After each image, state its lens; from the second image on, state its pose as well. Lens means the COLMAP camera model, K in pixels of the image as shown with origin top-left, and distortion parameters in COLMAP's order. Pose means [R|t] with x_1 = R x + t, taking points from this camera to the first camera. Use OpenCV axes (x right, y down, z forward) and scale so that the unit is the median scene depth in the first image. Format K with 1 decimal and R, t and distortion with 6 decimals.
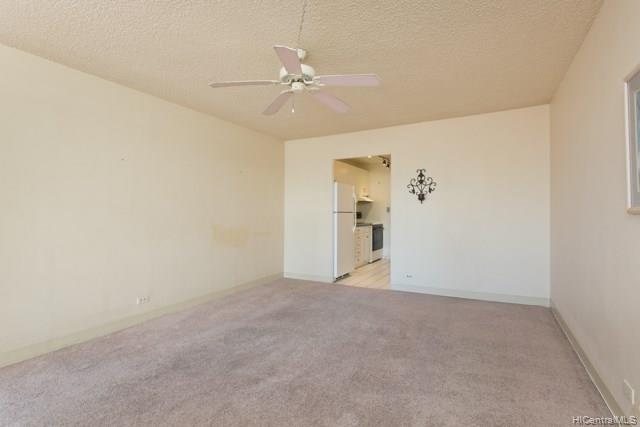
lens RADIAL K [[307.1, 0, 321.5], [0, 307.1, 209.7], [0, 0, 1]] dist [-0.001231, 0.000329]
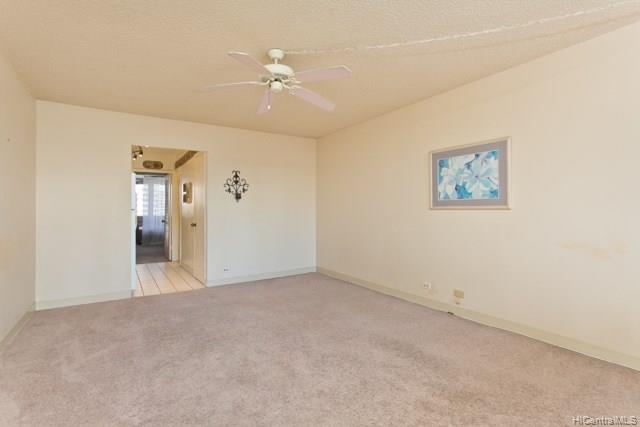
lens RADIAL K [[307.1, 0, 319.6], [0, 307.1, 212.3], [0, 0, 1]] dist [-0.001231, 0.000329]
pose [[0.470404, -0.002075, 0.882448, -0.510003], [-0.005438, 0.999971, 0.005250, 0.010126], [-0.882434, -0.007268, 0.470380, 0.216245]]
